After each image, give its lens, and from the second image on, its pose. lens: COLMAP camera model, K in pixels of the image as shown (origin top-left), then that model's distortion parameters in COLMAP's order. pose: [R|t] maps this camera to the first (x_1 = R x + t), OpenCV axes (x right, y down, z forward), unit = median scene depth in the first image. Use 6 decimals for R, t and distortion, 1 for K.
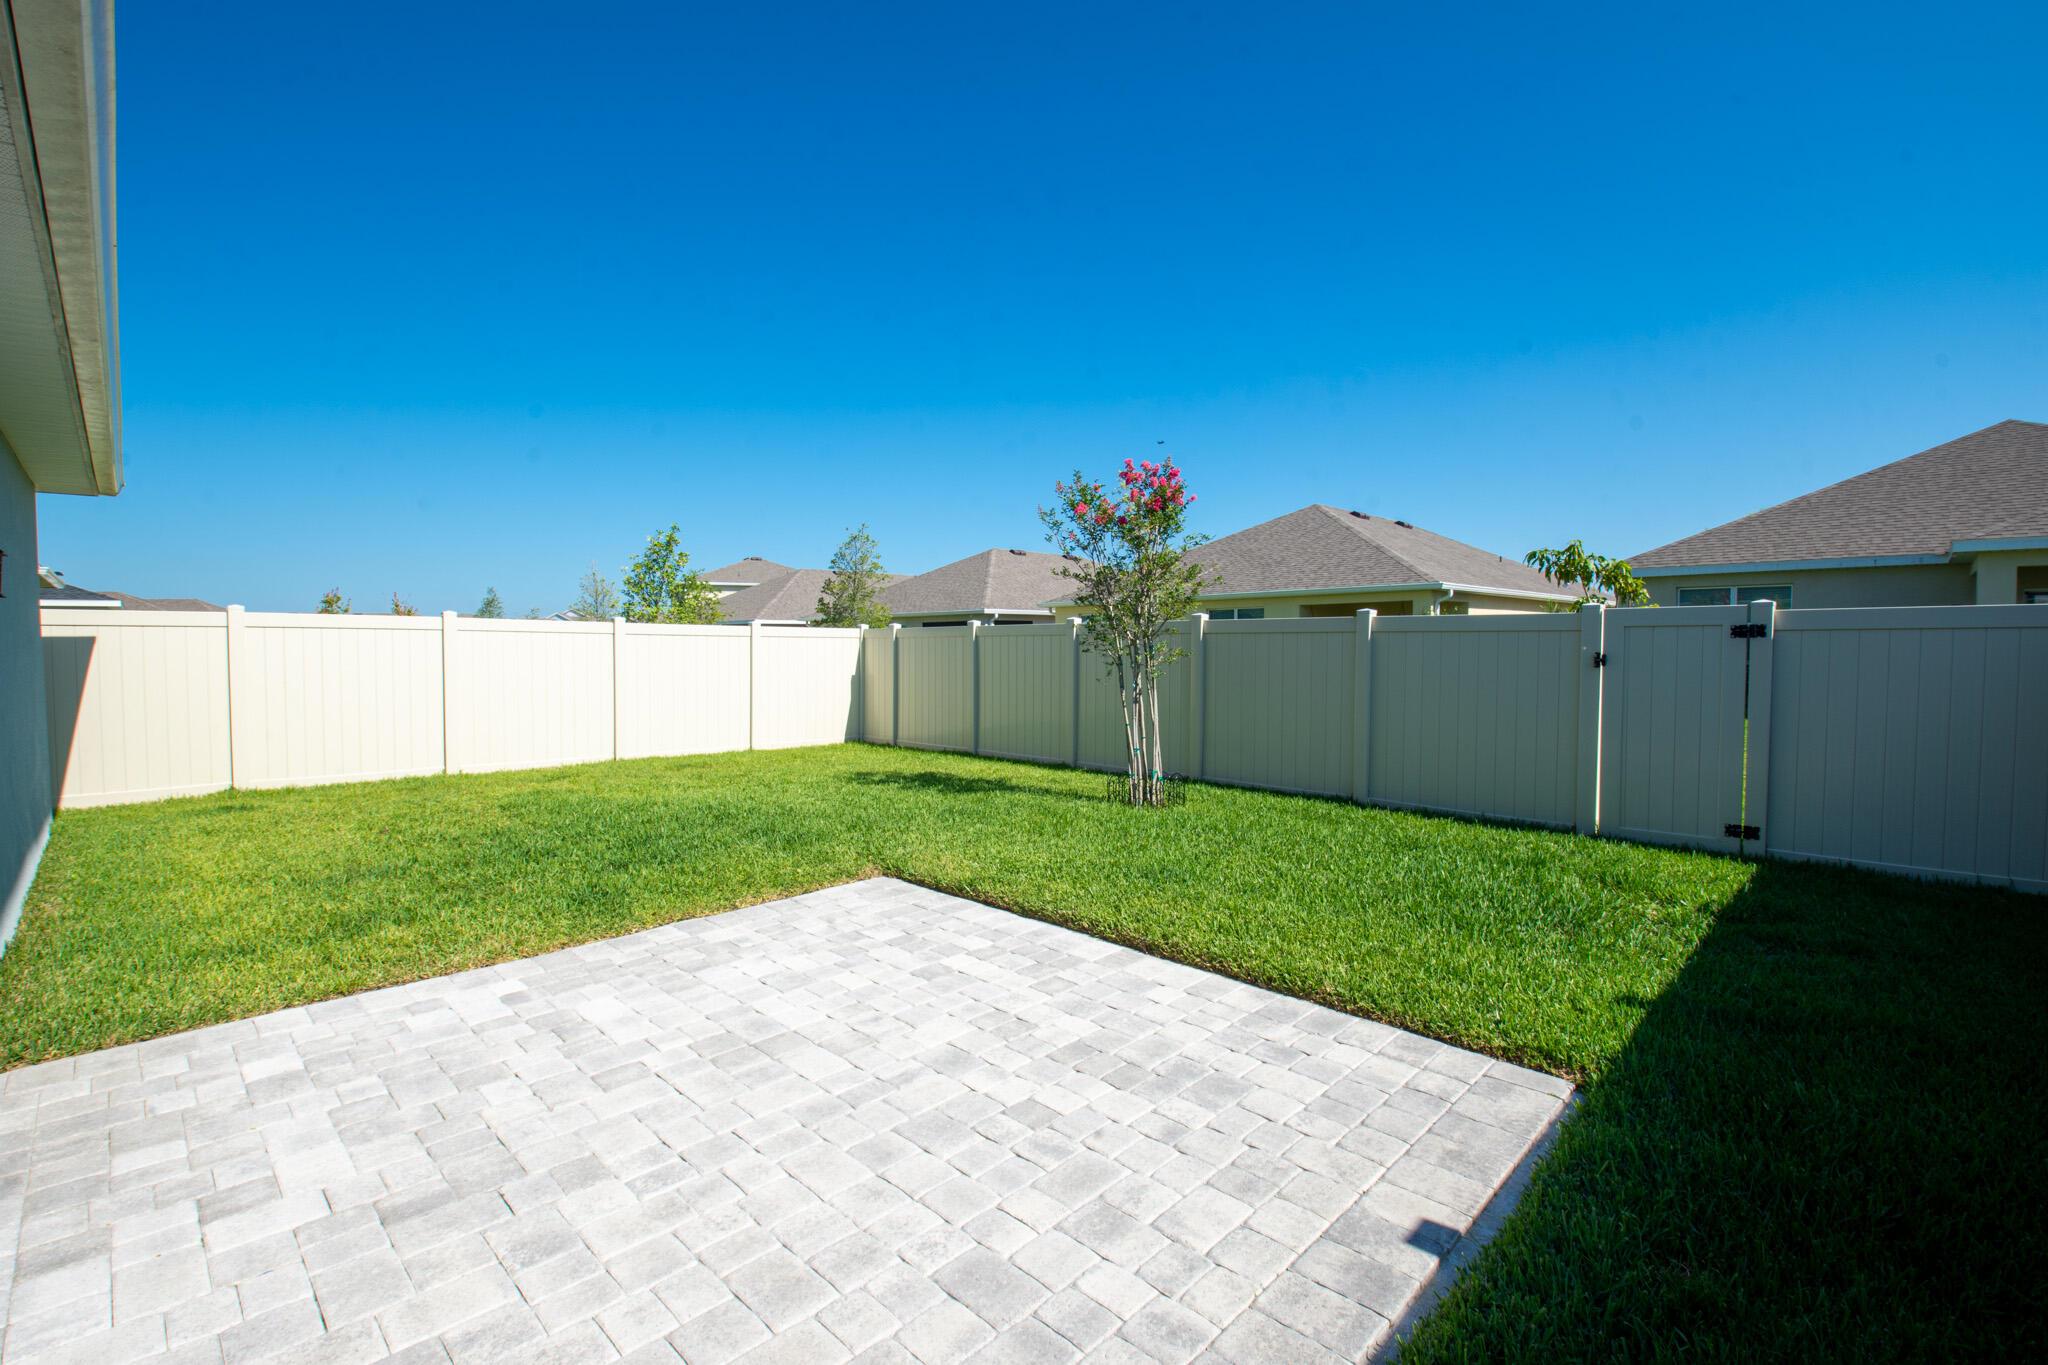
lens RADIAL K [[890.4, 0, 1024.0], [0, 890.4, 682.5], [0, 0, 1]] dist [0.000775, -0.000828]
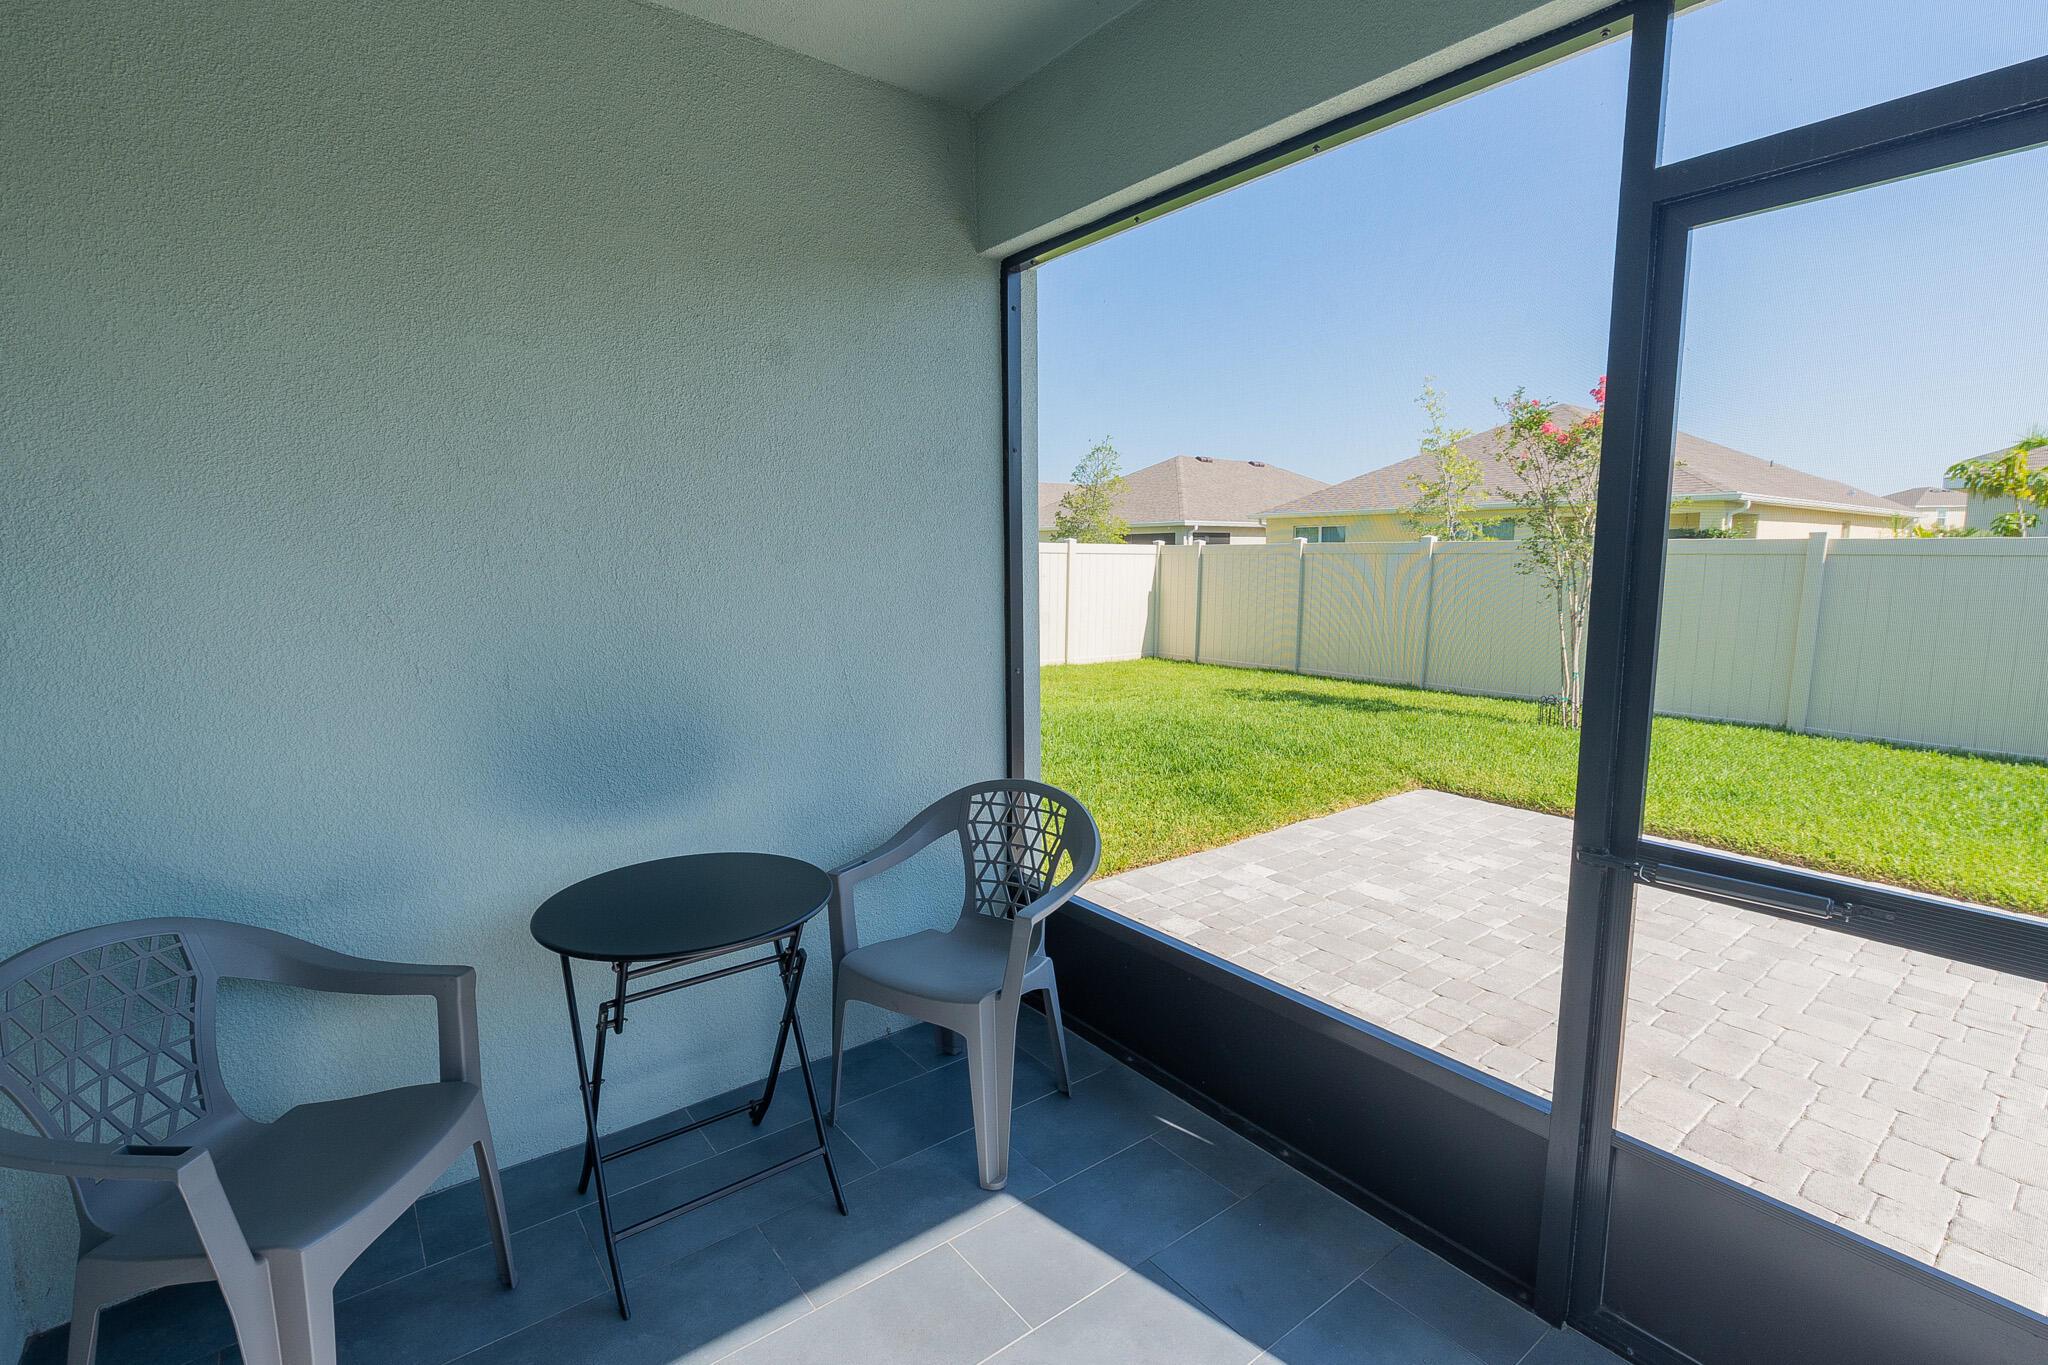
lens RADIAL K [[923.2, 0, 1024.0], [0, 923.2, 682.5], [0, 0, 1]] dist [-0.001117, -0.000494]
pose [[0.991441, 0.021706, -0.128742, -0.203474], [-0.009476, 0.995446, 0.094860, -0.003917], [0.130214, -0.092828, 0.987131, -0.058152]]
